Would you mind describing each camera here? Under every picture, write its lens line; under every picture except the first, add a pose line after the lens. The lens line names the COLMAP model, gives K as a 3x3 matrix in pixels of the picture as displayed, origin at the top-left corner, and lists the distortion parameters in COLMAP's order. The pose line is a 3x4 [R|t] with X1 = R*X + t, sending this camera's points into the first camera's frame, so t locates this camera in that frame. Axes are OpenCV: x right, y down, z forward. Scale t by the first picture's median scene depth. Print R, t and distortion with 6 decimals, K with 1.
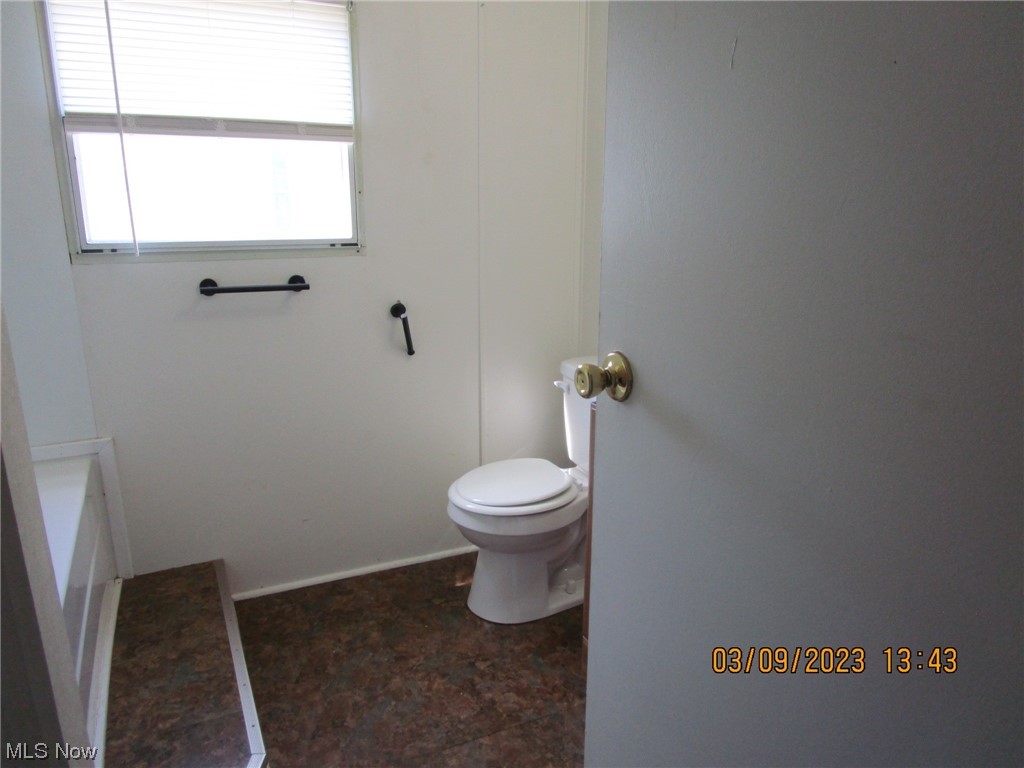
lens RADIAL K [[717.2, 0, 512.2], [0, 717.2, 384.1], [0, 0, 1]] dist [-0.042656, 0.009323]
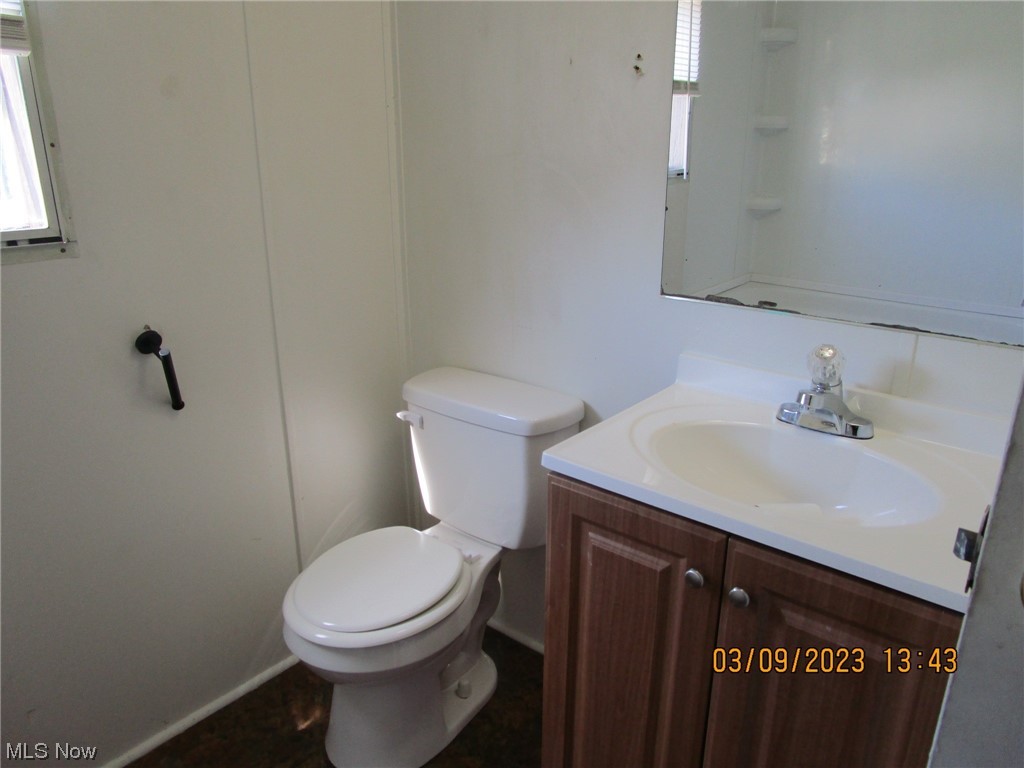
lens RADIAL K [[717.2, 0, 513.0], [0, 717.2, 386.2], [0, 0, 1]] dist [-0.042656, 0.009323]
pose [[0.907274, -0.135013, 0.398277, -0.121351], [0.105881, 0.989891, 0.094369, -0.088508], [-0.406992, -0.043448, 0.912398, 0.319197]]
